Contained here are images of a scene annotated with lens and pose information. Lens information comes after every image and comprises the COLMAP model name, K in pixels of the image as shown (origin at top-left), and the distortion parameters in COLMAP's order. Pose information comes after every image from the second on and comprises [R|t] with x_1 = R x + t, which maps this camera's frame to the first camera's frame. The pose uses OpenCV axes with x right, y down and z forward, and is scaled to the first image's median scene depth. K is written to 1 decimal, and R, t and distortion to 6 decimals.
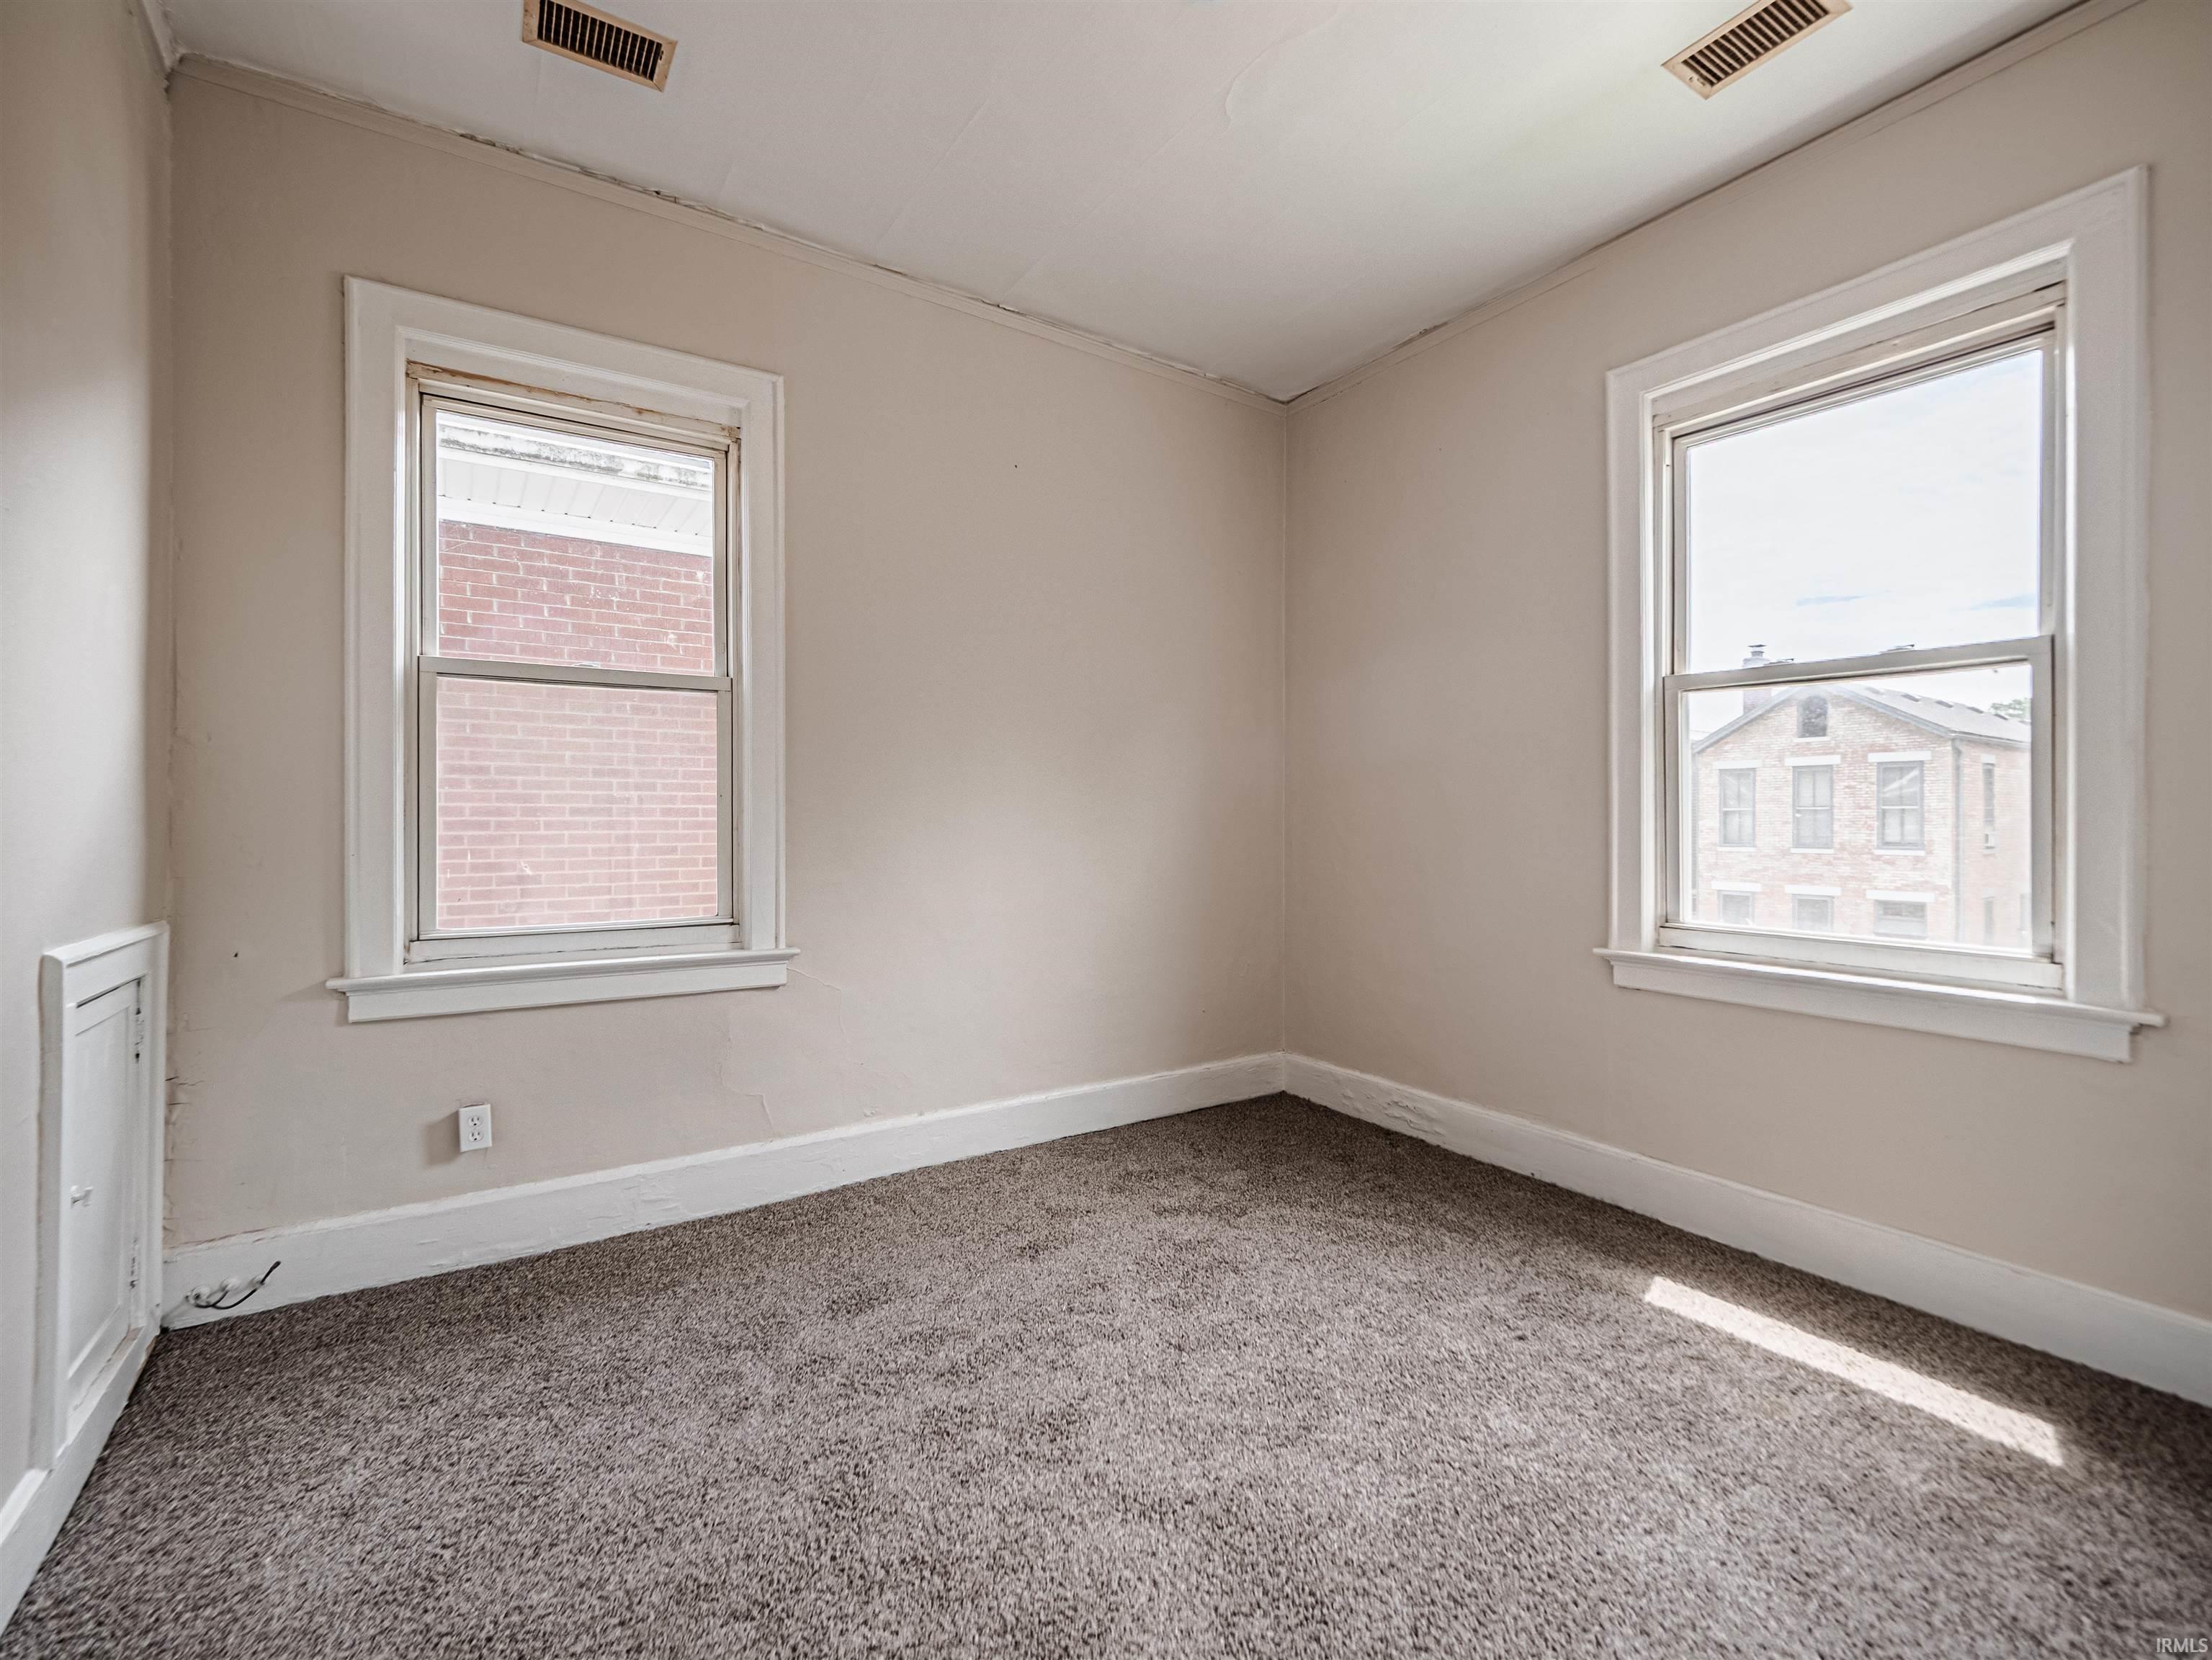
lens RADIAL K [[955.0, 0, 1094.2], [0, 955.0, 820.2], [0, 0, 1]] dist [-0.021215, 0.011116]
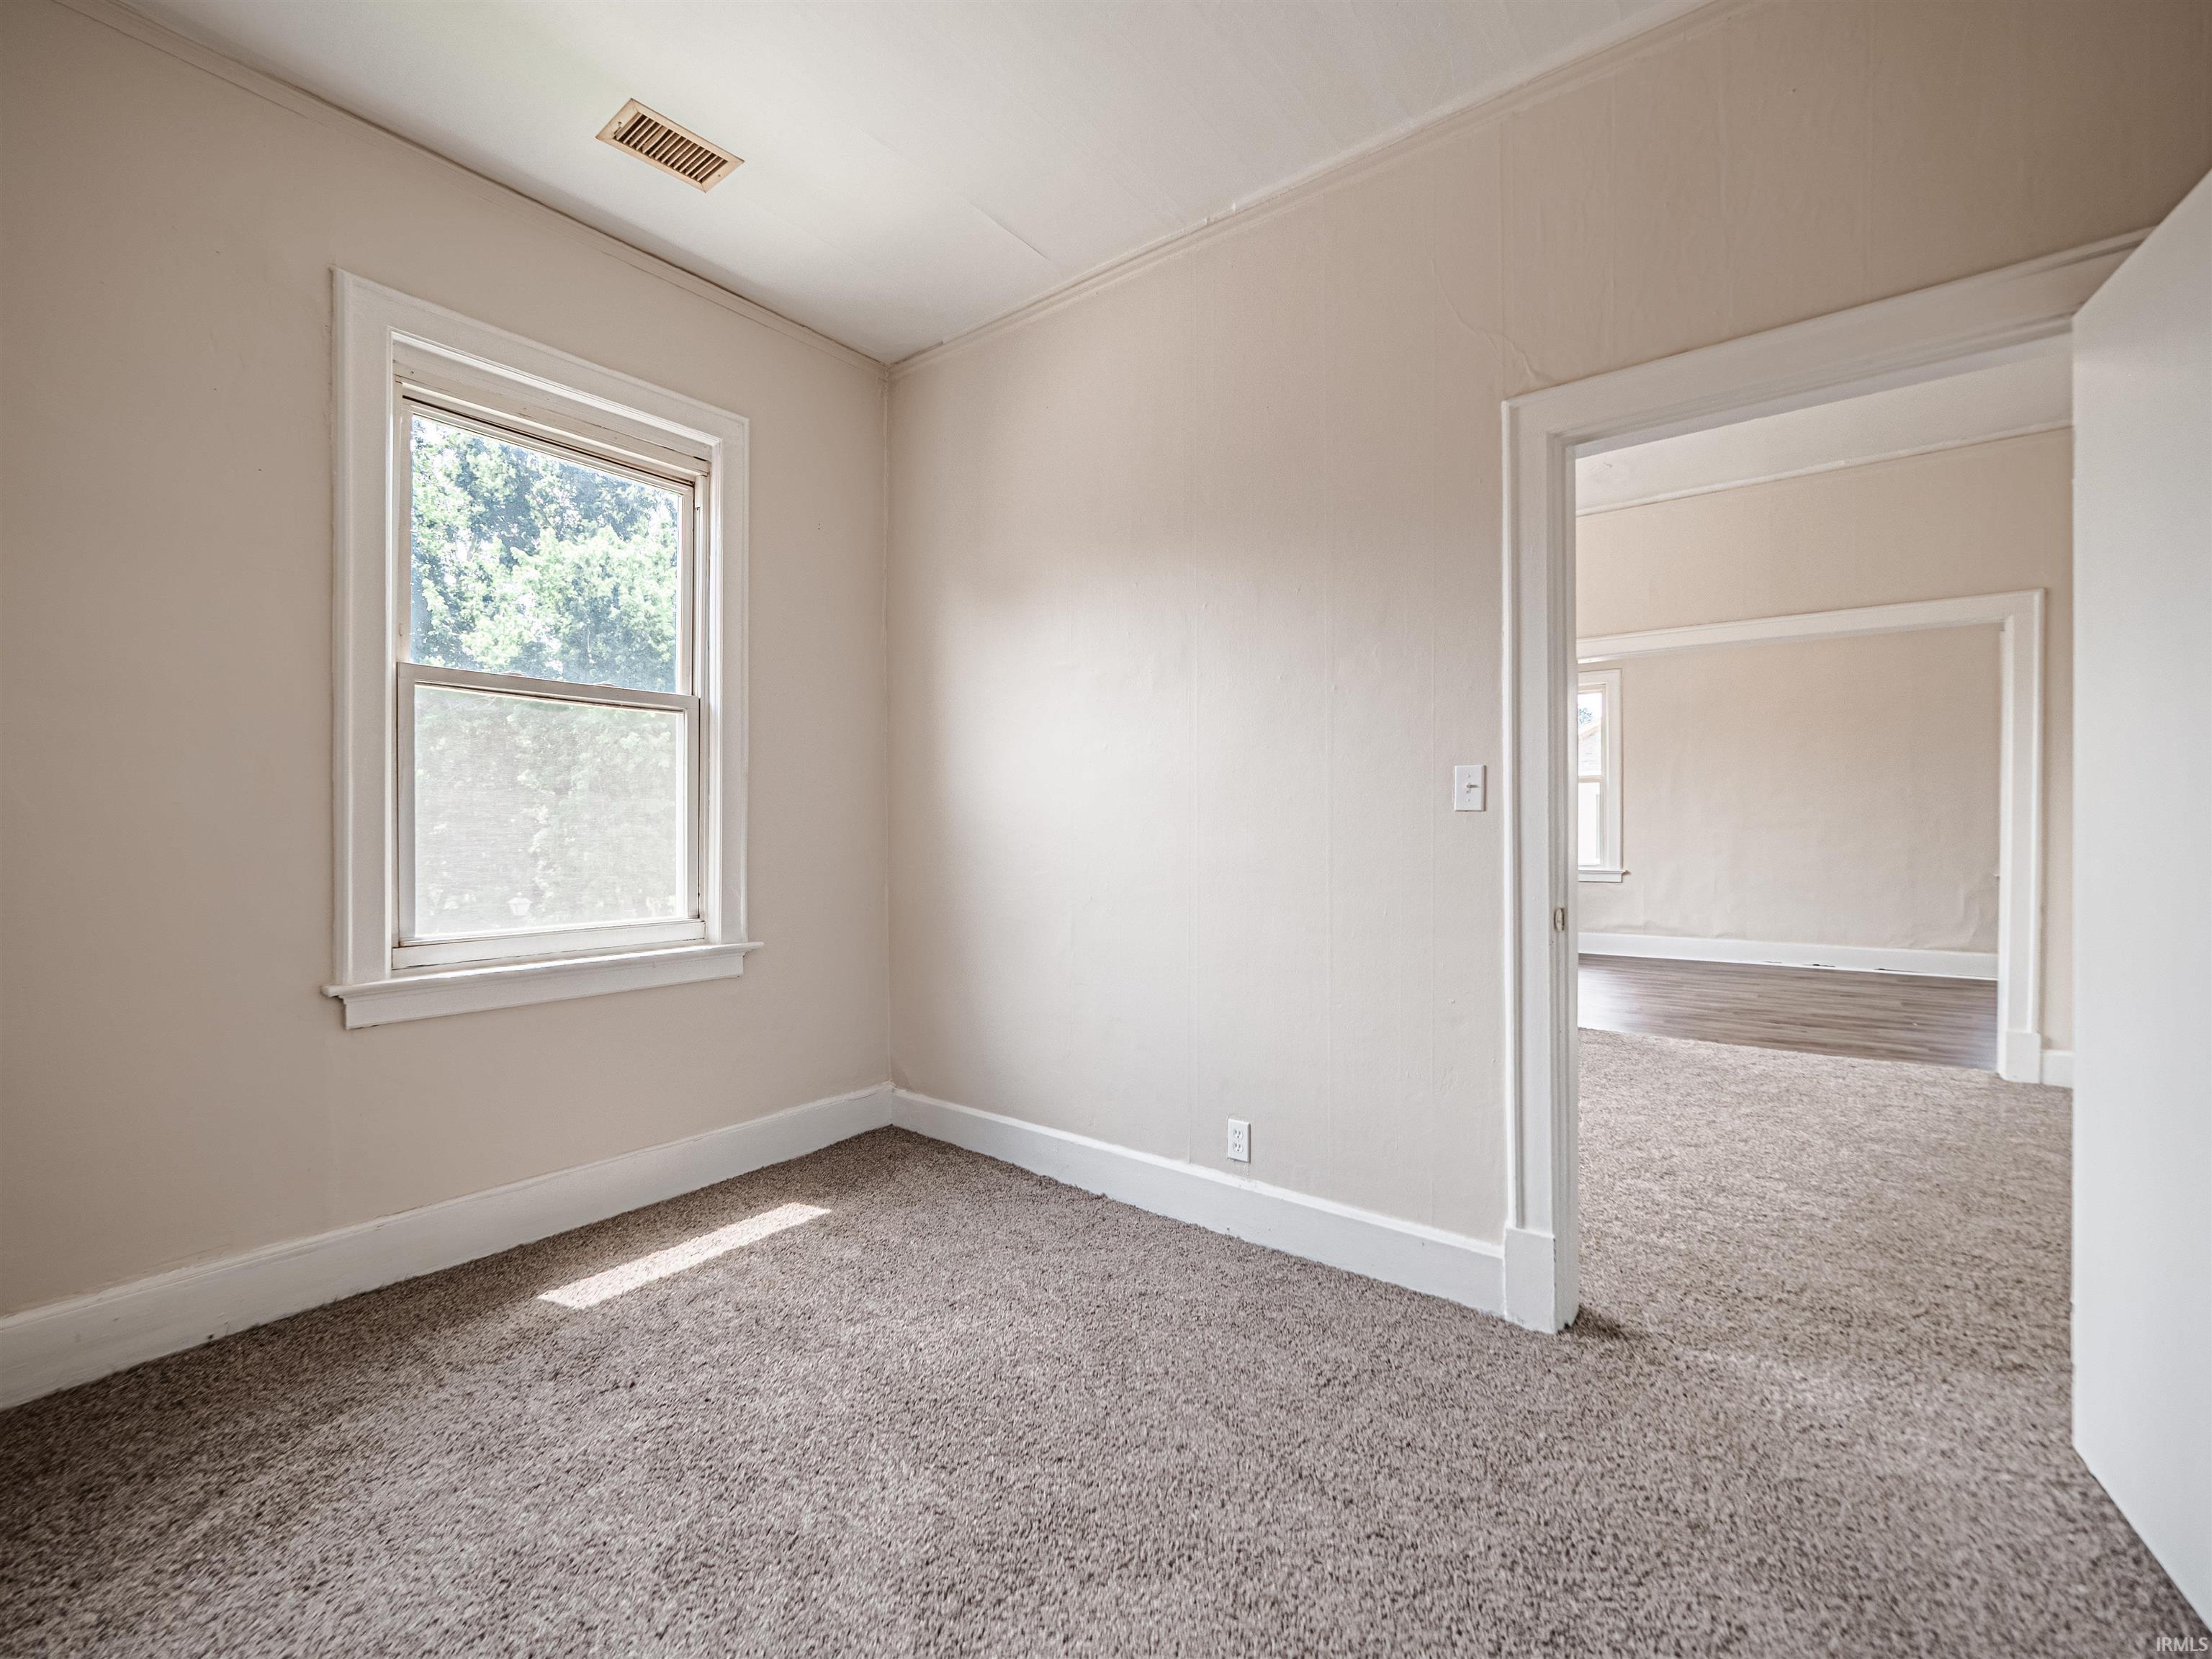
lens RADIAL K [[954.8, 0, 1094.2], [0, 954.8, 819.7], [0, 0, 1]] dist [-0.021215, 0.011116]
pose [[-0.302008, 0.001079, 0.953305, -0.543615], [0.007986, 0.999967, 0.001398, -0.002280], [-0.953272, 0.008035, -0.302007, 0.811948]]
